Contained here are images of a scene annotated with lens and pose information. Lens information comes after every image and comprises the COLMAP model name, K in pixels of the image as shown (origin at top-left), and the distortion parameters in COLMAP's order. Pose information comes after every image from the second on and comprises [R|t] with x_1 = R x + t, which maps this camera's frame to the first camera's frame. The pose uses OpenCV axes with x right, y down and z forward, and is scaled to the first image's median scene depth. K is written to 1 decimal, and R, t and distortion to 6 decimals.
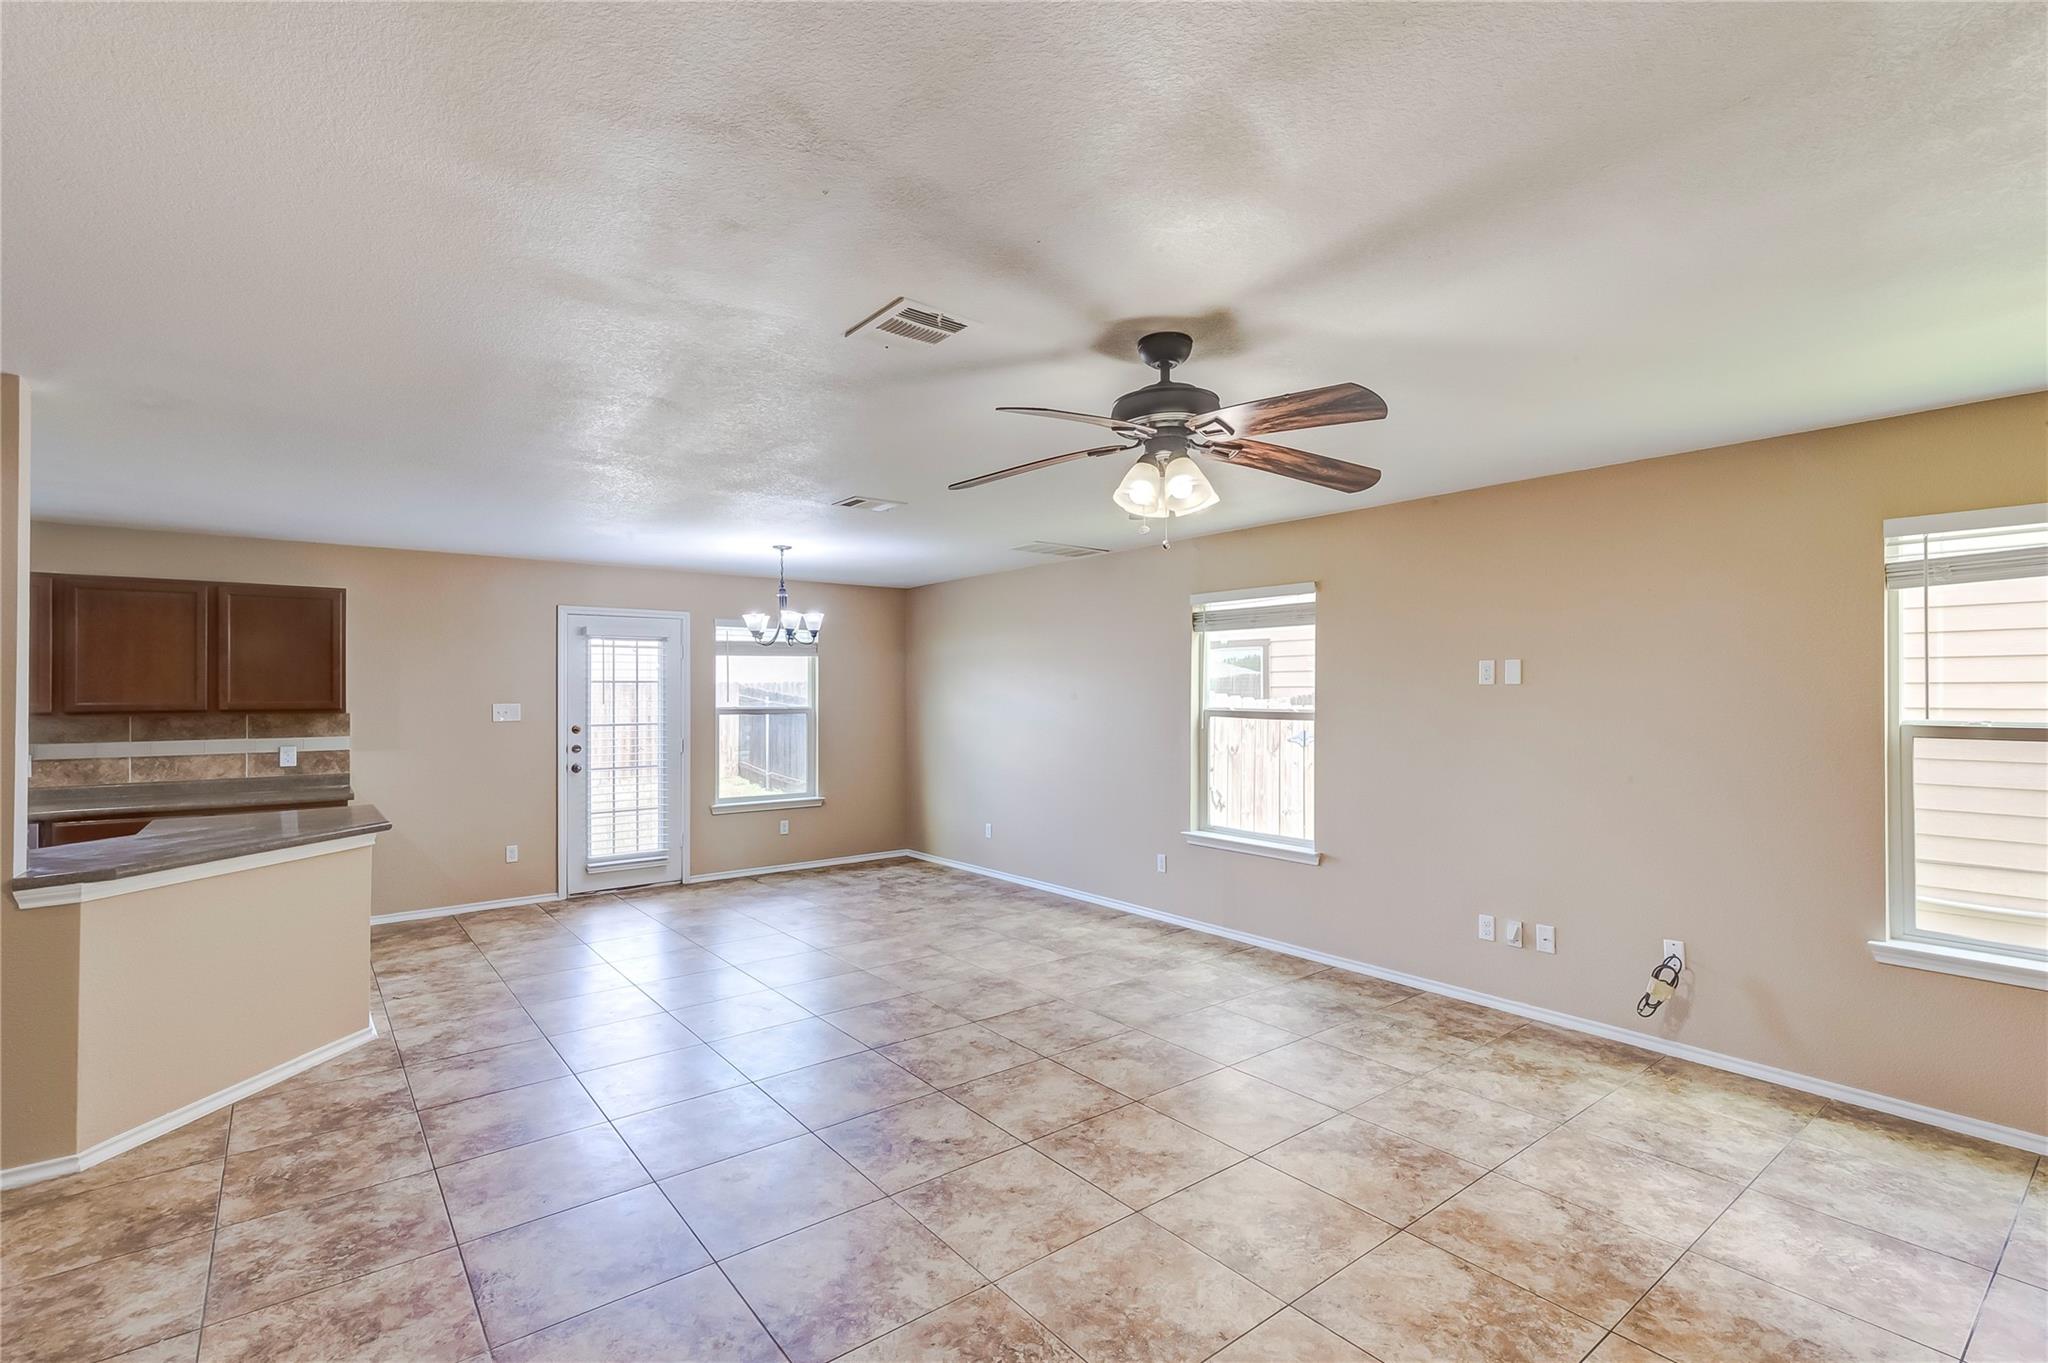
lens RADIAL K [[929.8, 0, 1025.0], [0, 929.8, 689.5], [0, 0, 1]] dist [0.005320, -0.000292]
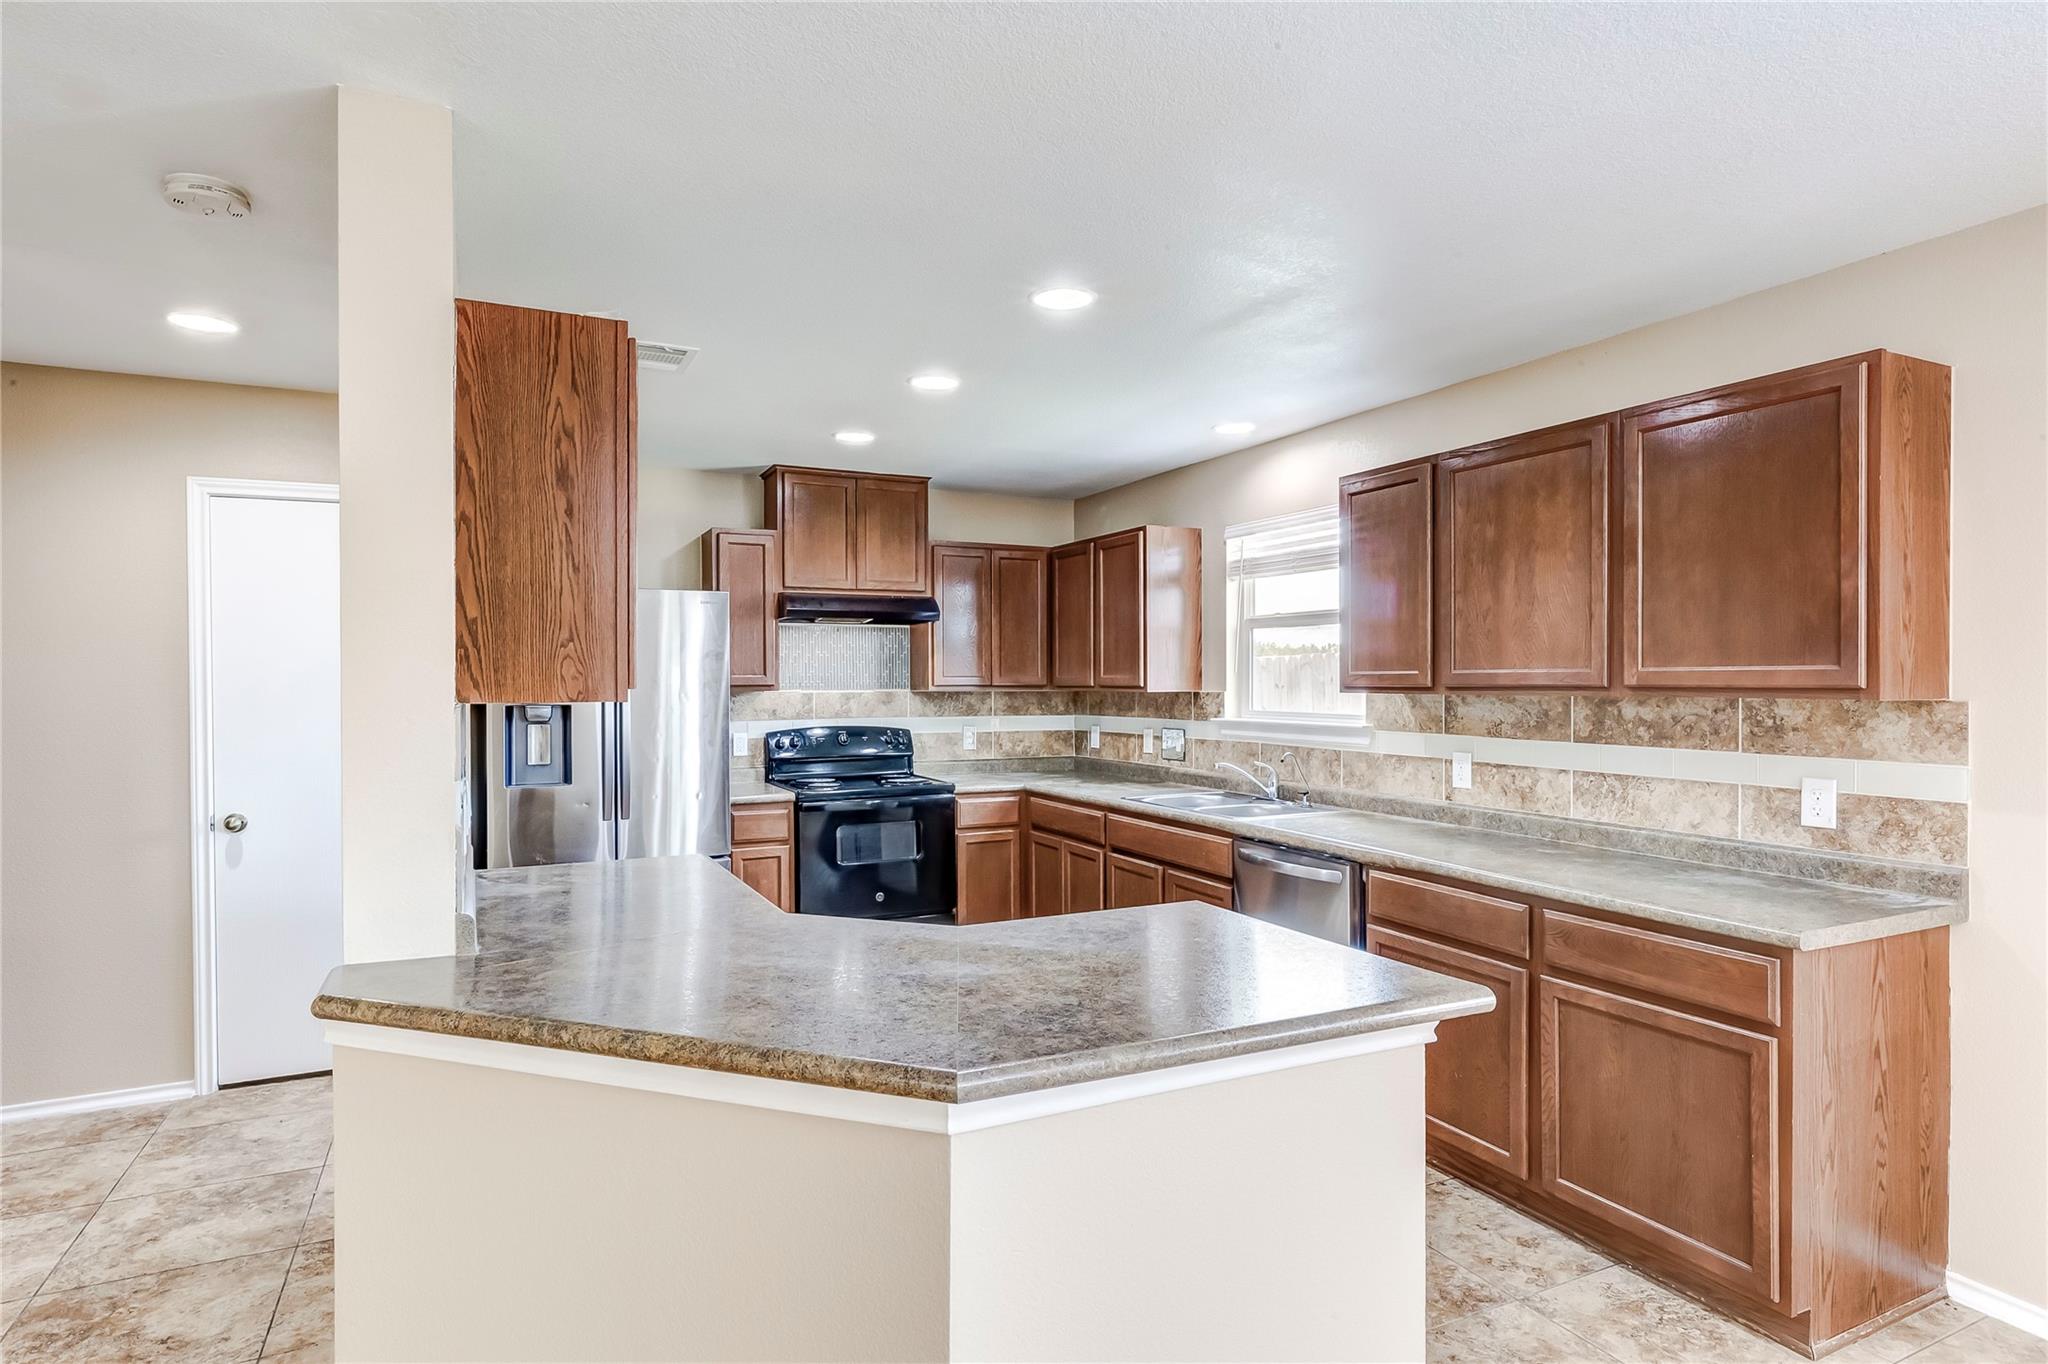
lens RADIAL K [[1101.1, 0, 1029.3], [0, 1101.1, 684.1], [0, 0, 1]] dist [0.004680, -0.003644]
pose [[-0.206452, 0.010333, -0.978402, -0.256430], [0.006349, 0.999937, 0.009221, 0.013824], [0.978436, -0.004308, -0.206505, 0.785732]]
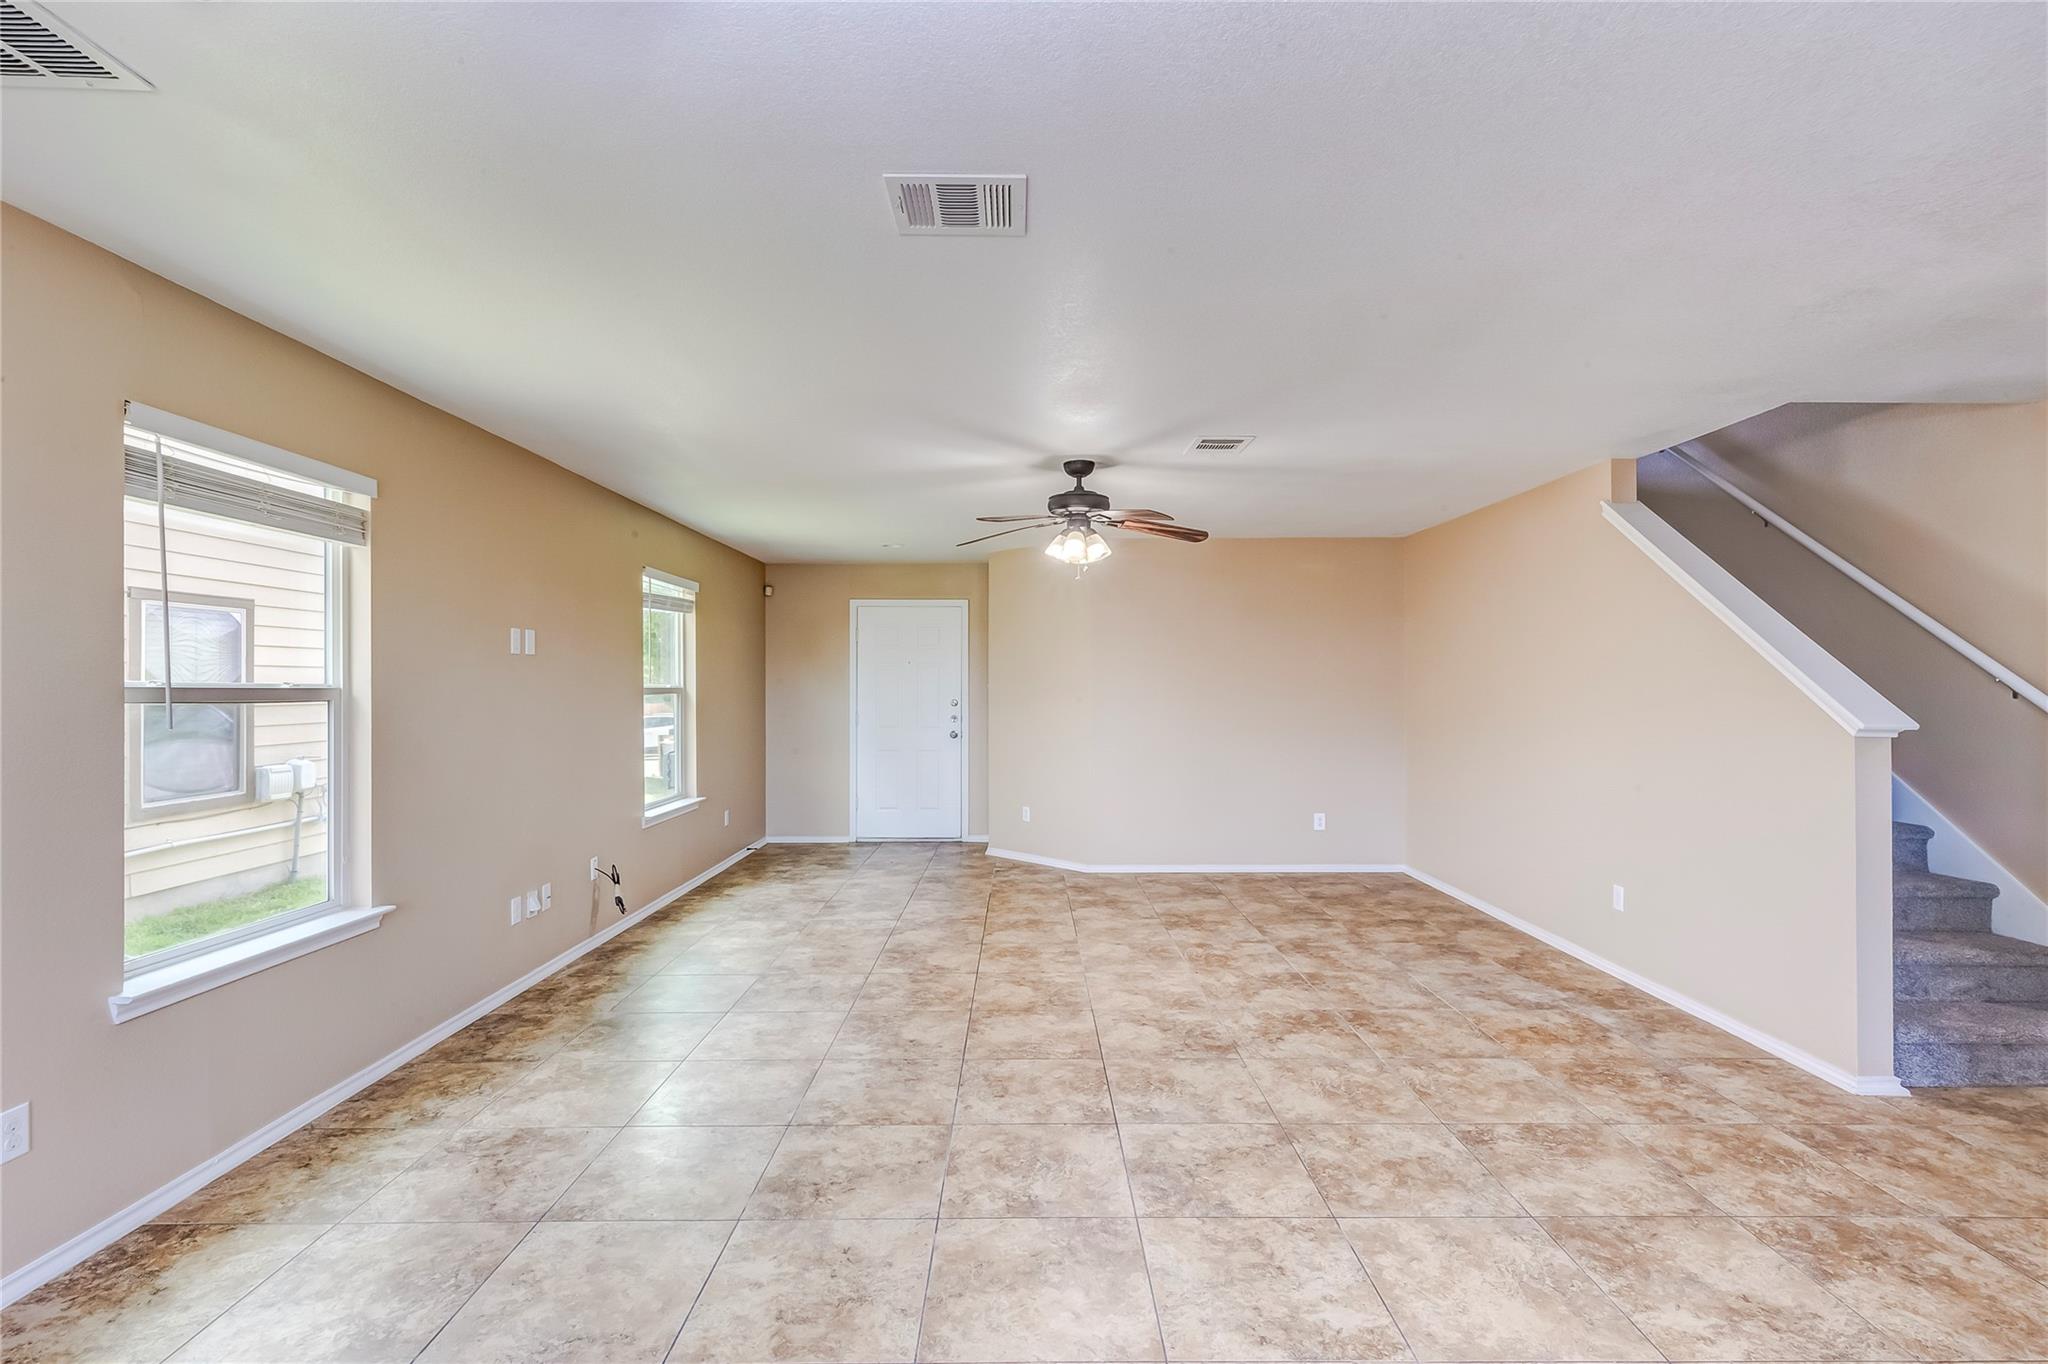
lens RADIAL K [[929.8, 0, 1033.5], [0, 929.8, 688.4], [0, 0, 1]] dist [0.005320, -0.000292]
pose [[-0.790094, -0.000872, 0.612985, -0.392895], [-0.000731, 1.000000, 0.000481, 0.022996], [-0.612985, -0.000069, -0.790095, 1.121701]]
